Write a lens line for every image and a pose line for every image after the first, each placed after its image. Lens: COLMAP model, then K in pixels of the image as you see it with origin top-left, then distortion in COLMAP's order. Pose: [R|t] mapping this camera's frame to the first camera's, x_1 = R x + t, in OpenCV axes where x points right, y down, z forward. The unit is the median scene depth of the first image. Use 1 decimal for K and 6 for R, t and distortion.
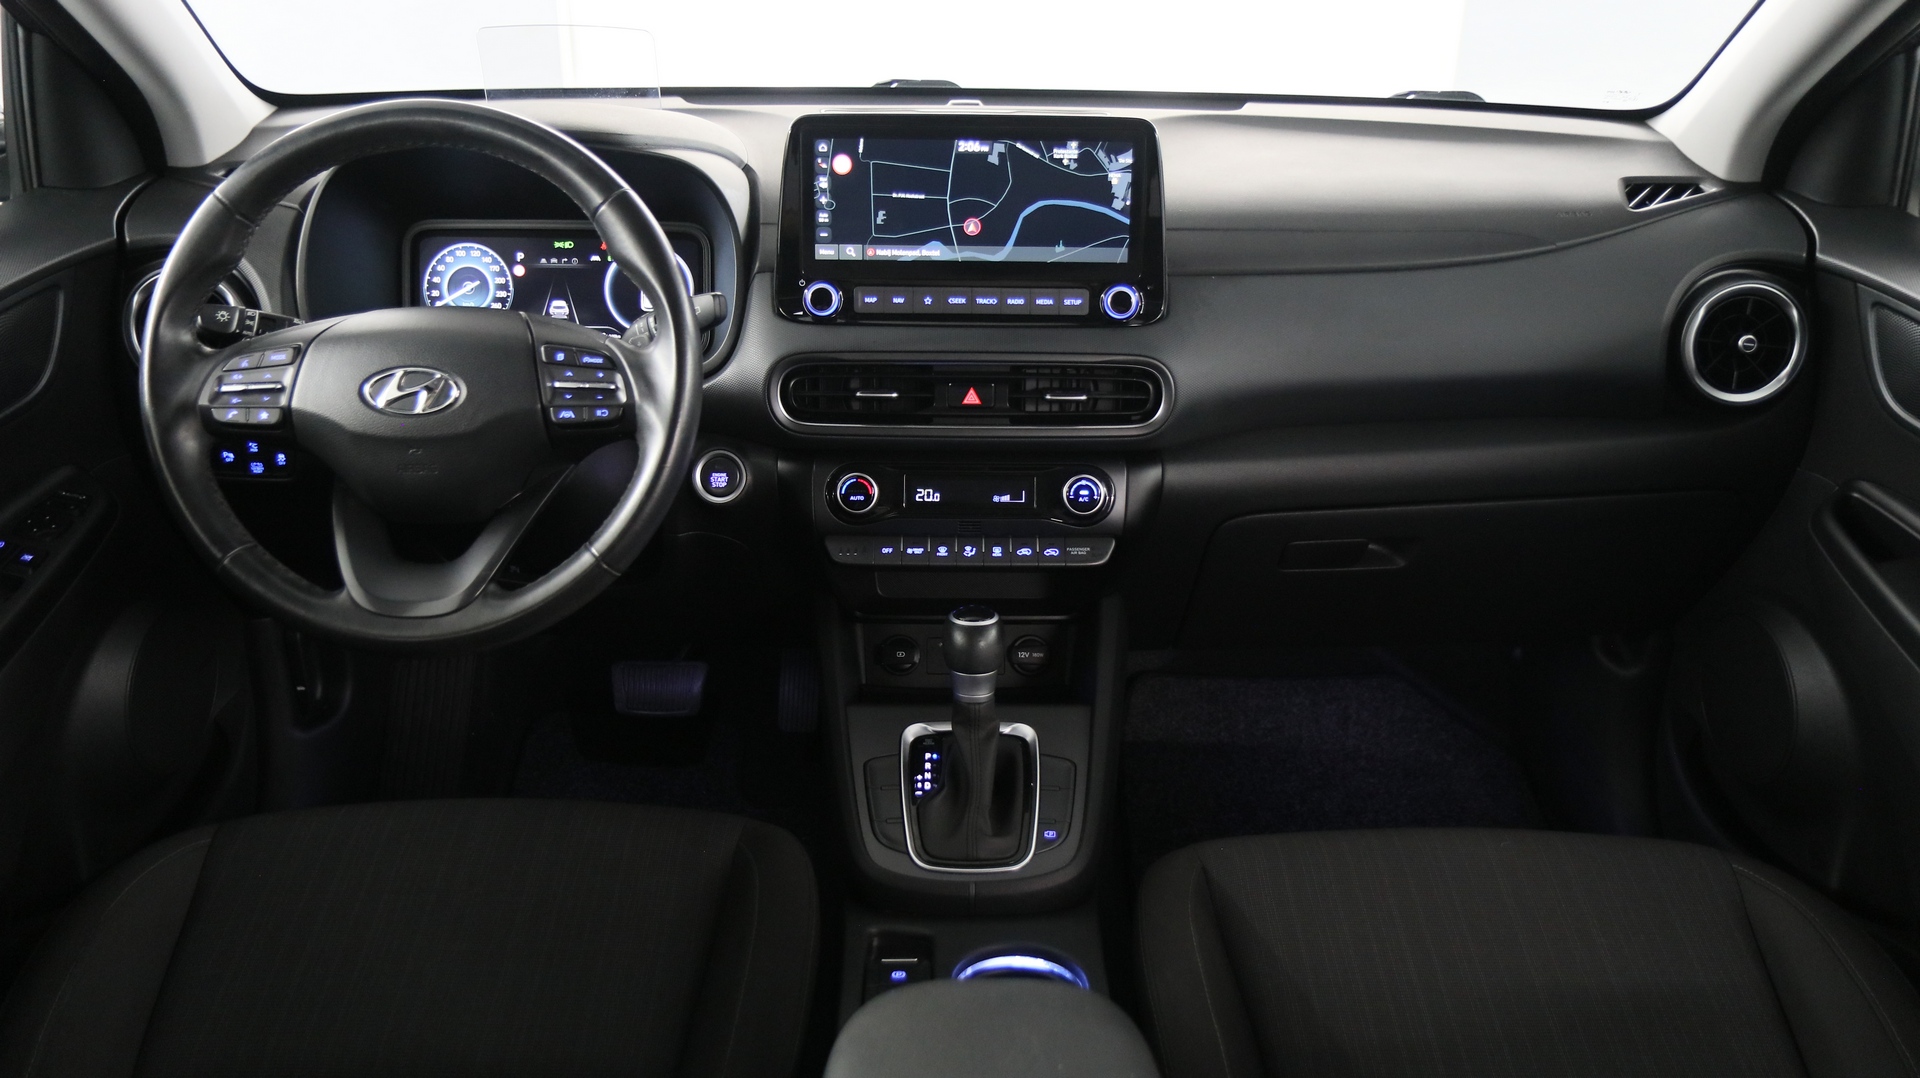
lens RADIAL K [[1475.6, 0, 960.0], [0, 1475.6, 535.5], [0, 0, 1]] dist [-0.021442, 0.026031]
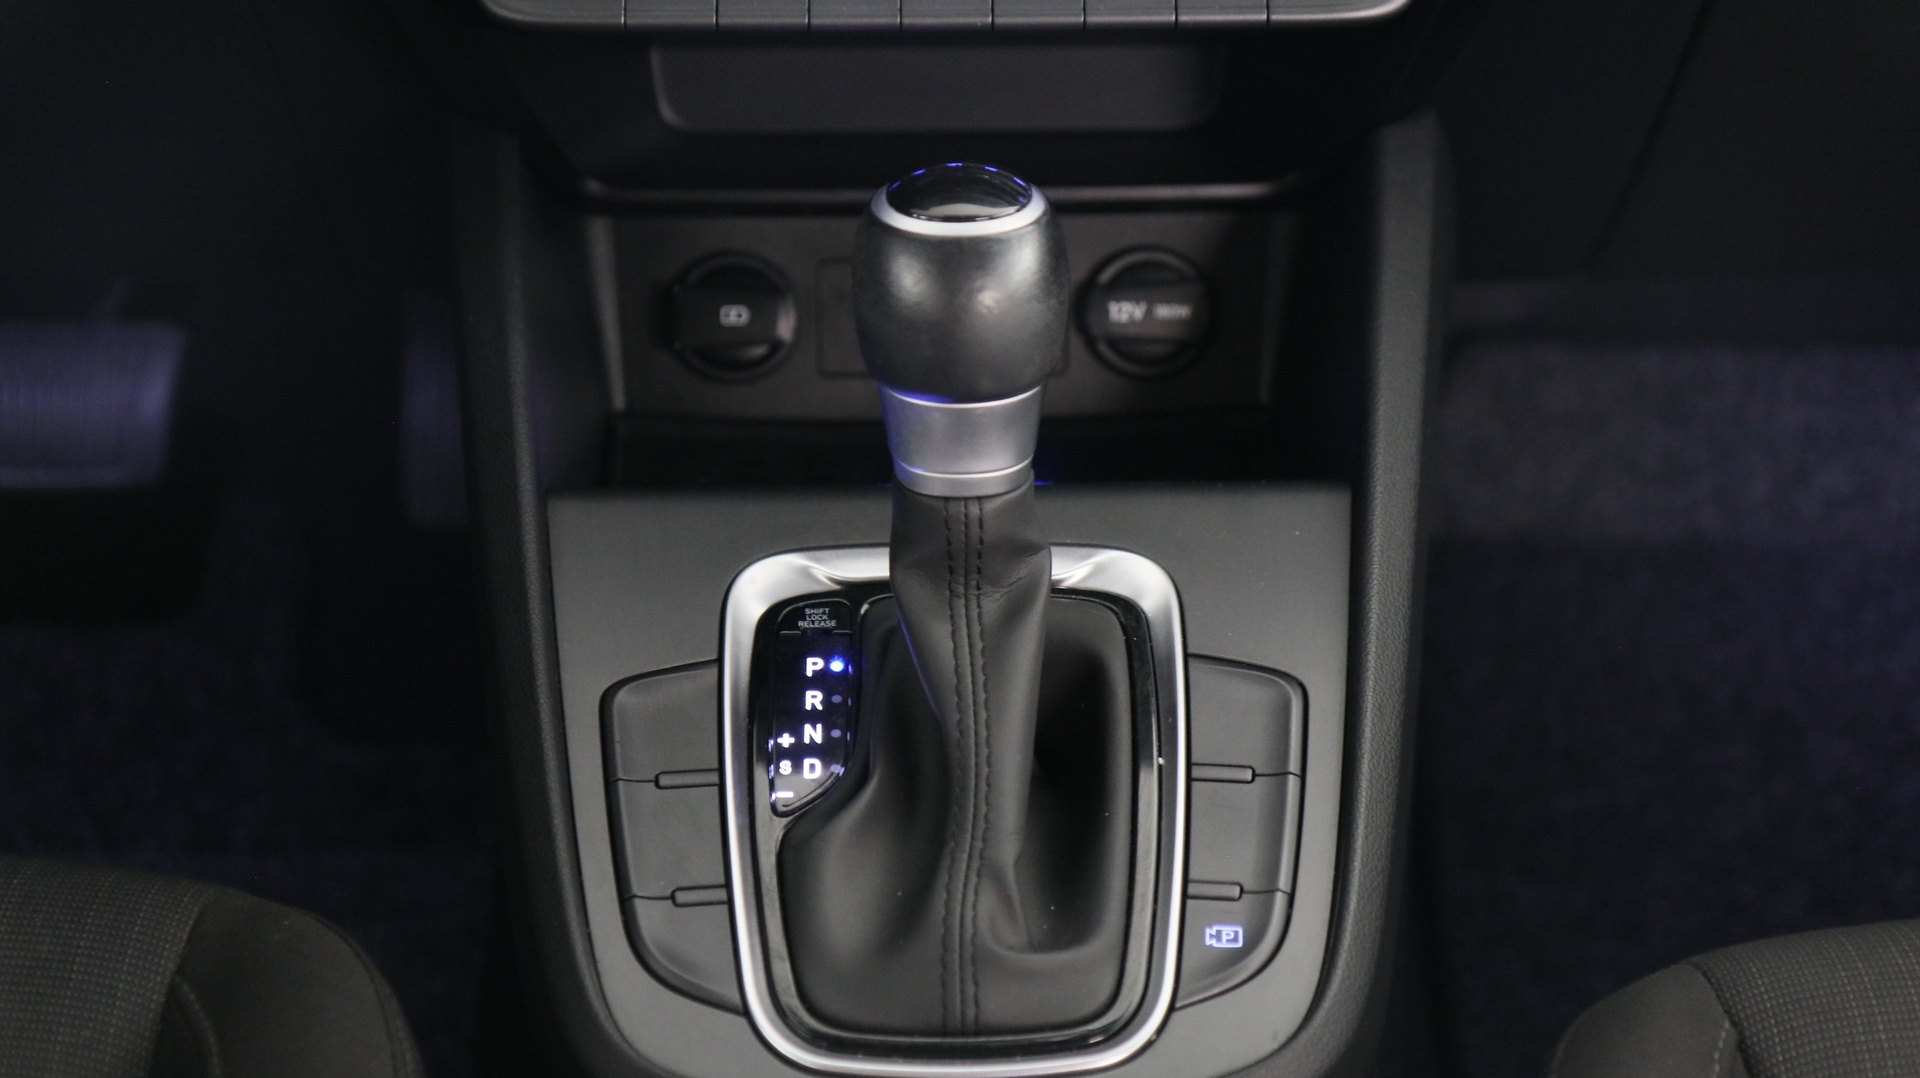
lens RADIAL K [[3602.6, 0, 962.9], [0, 3602.6, 537.9], [0, 0, 1]] dist [-0.042908, 0.000000]
pose [[0.999924, -0.012326, 0.000792, 0.008192], [0.012033, 0.986614, 0.162630, 0.003940], [-0.002786, -0.162608, 0.986687, 0.268939]]
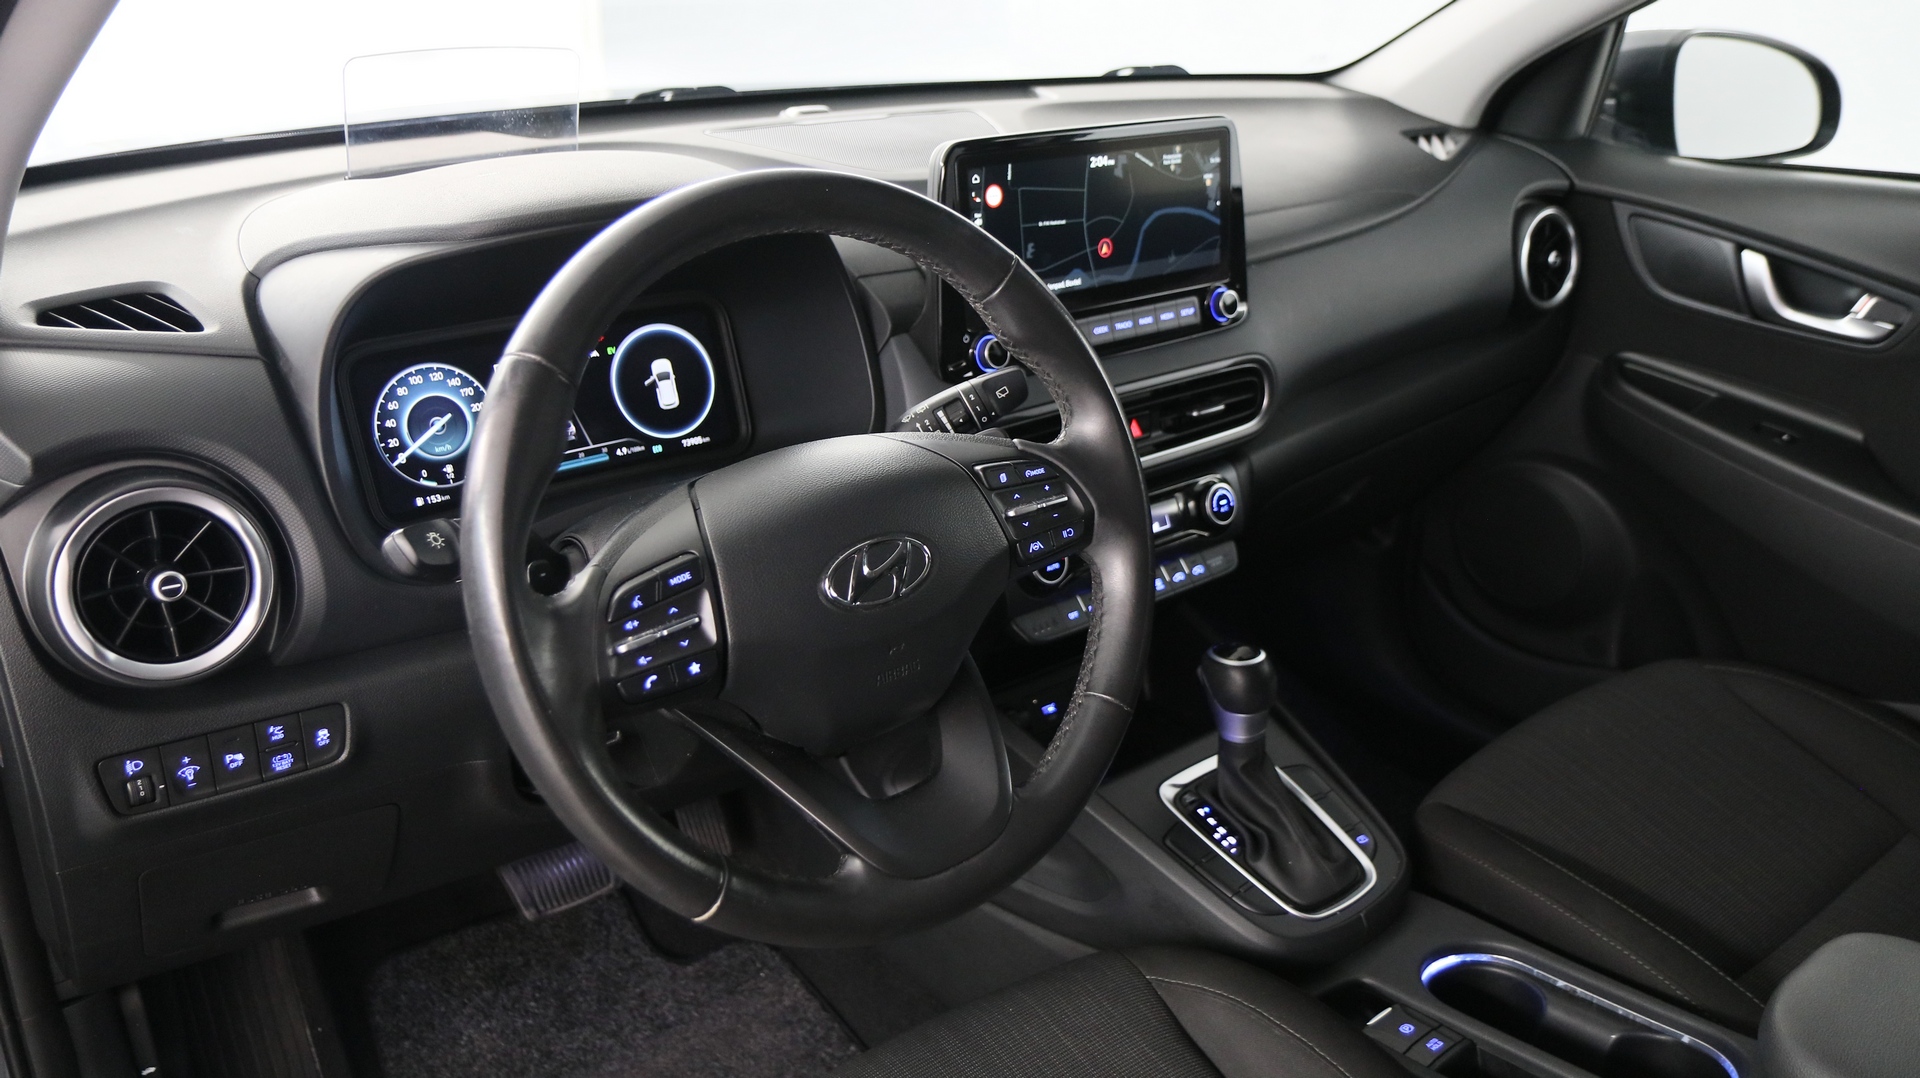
lens RADIAL K [[1450.5, 0, 959.9], [0, 1450.5, 533.8], [0, 0, 1]] dist [-0.008303, 0.007881]
pose [[0.783022, -0.243046, 0.572542, -0.611364], [0.226605, 0.968704, 0.101309, -0.146268], [-0.579246, 0.050414, 0.813592, 0.320702]]
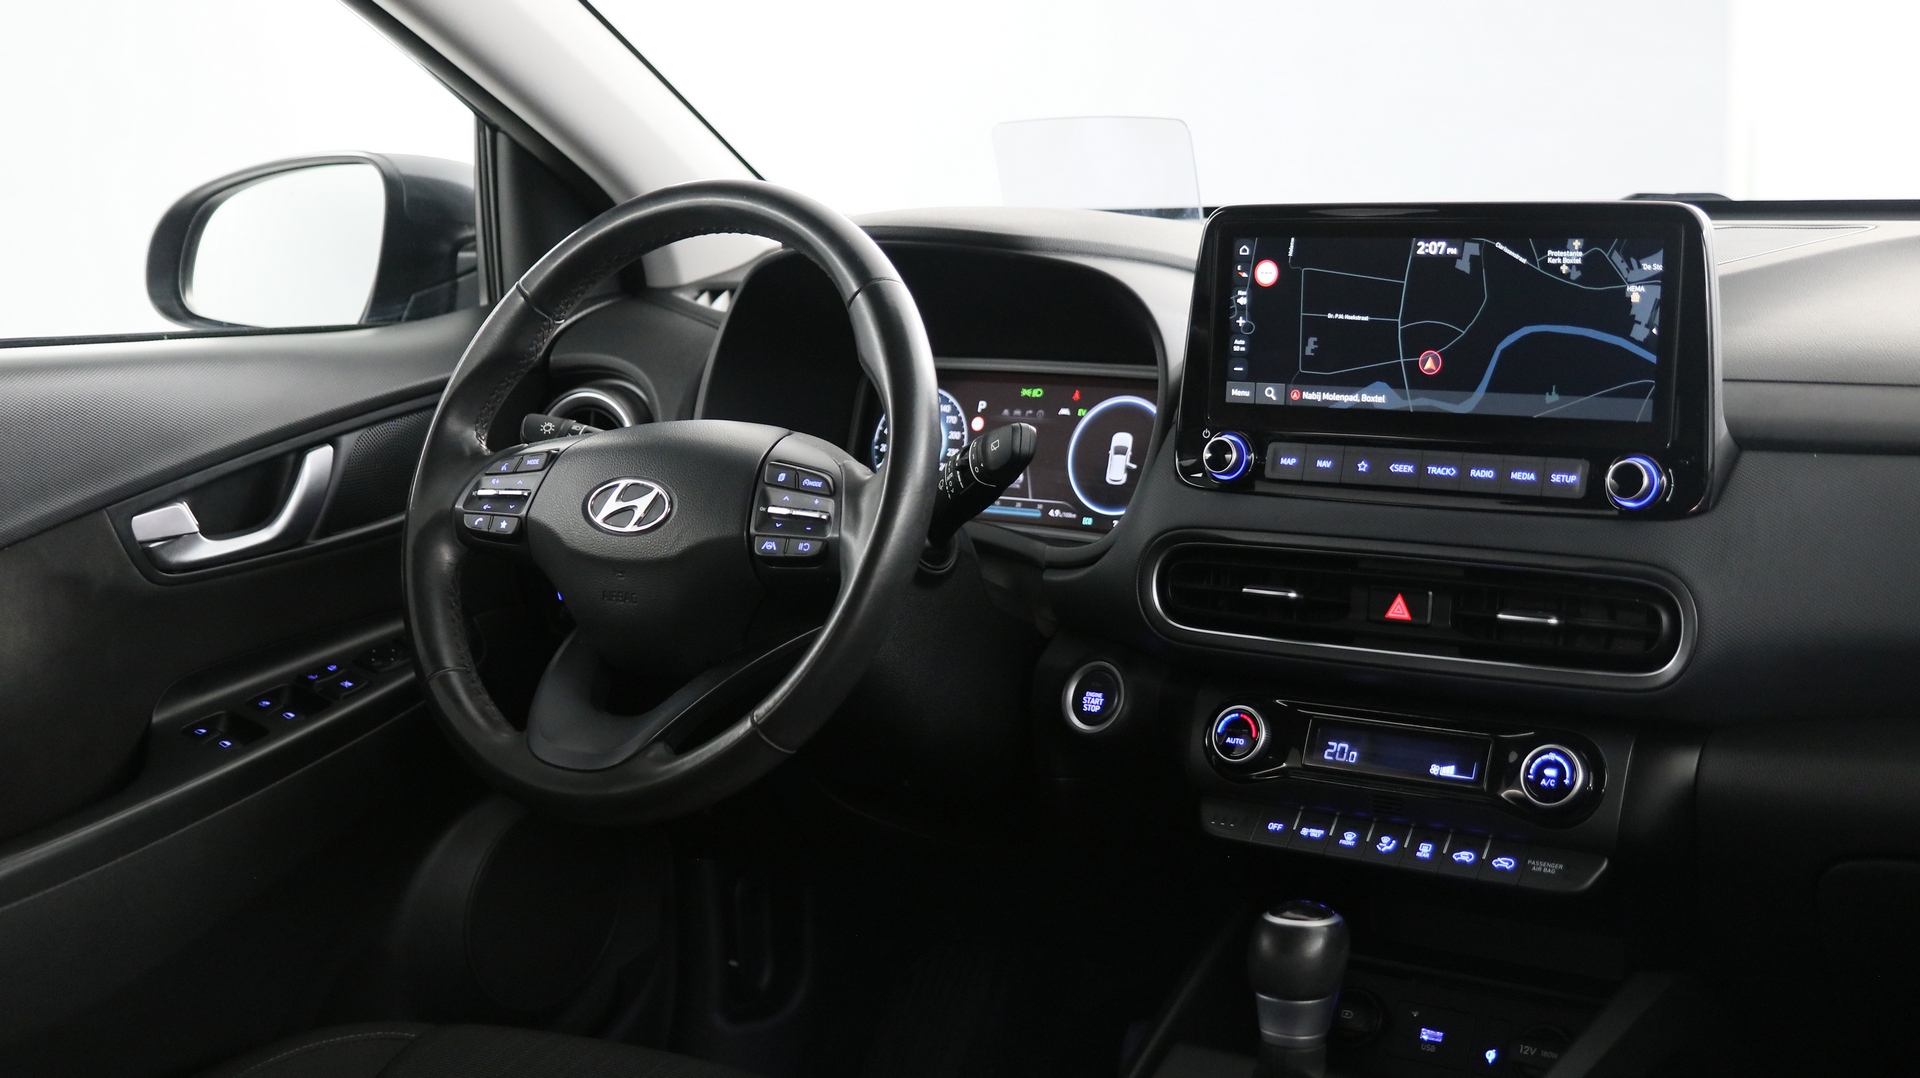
lens RADIAL K [[2526.3, 0, 960.0], [0, 2526.3, 544.6], [0, 0, 1]] dist [0.013145, 0.000000]
pose [[0.808165, 0.063050, -0.585571, 0.513091], [-0.183088, 0.971886, -0.148039, 0.084021], [0.559775, 0.226851, 0.796989, -0.034430]]
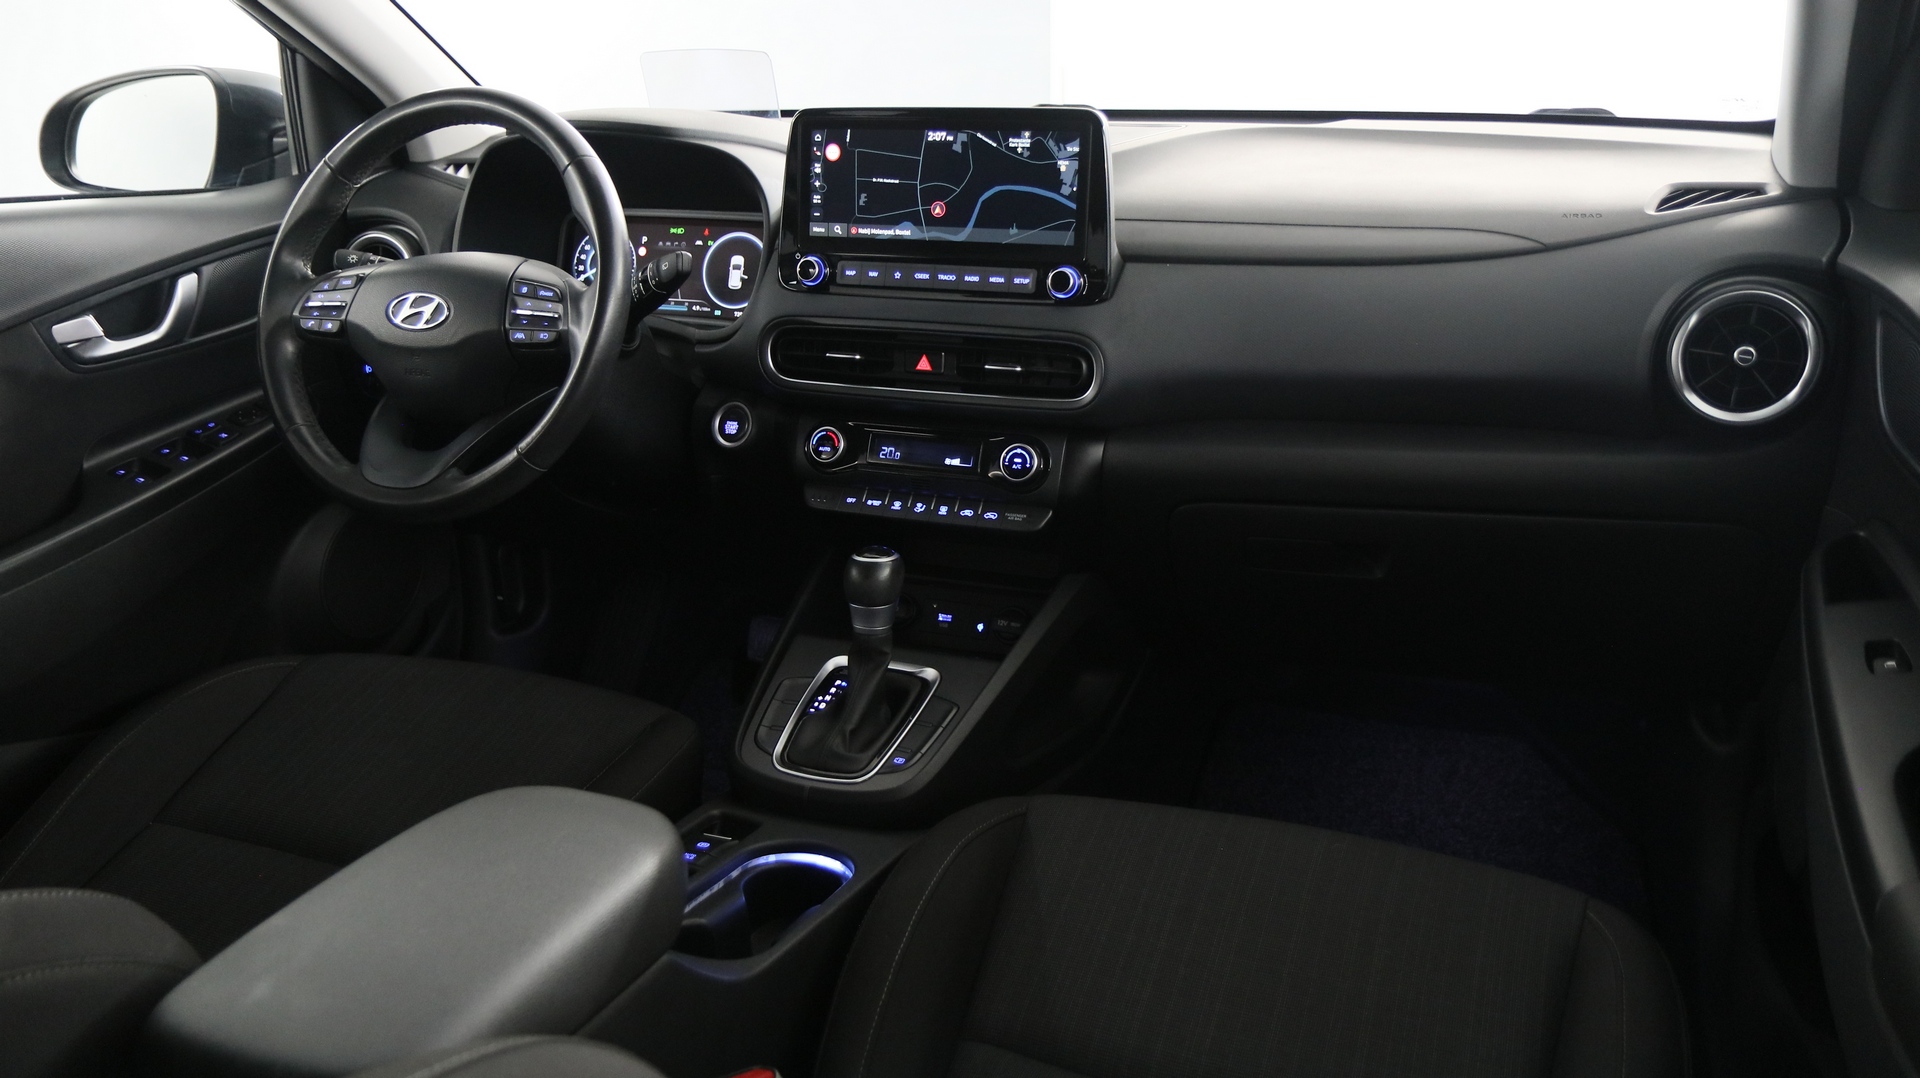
lens RADIAL K [[1475.6, 0, 961.5], [0, 1475.6, 538.3], [0, 0, 1]] dist [-0.021442, 0.026031]
pose [[0.925799, 0.097112, -0.365330, 0.440920], [-0.119238, 0.992121, -0.038442, 0.072437], [0.358718, 0.079151, 0.930084, 0.004620]]
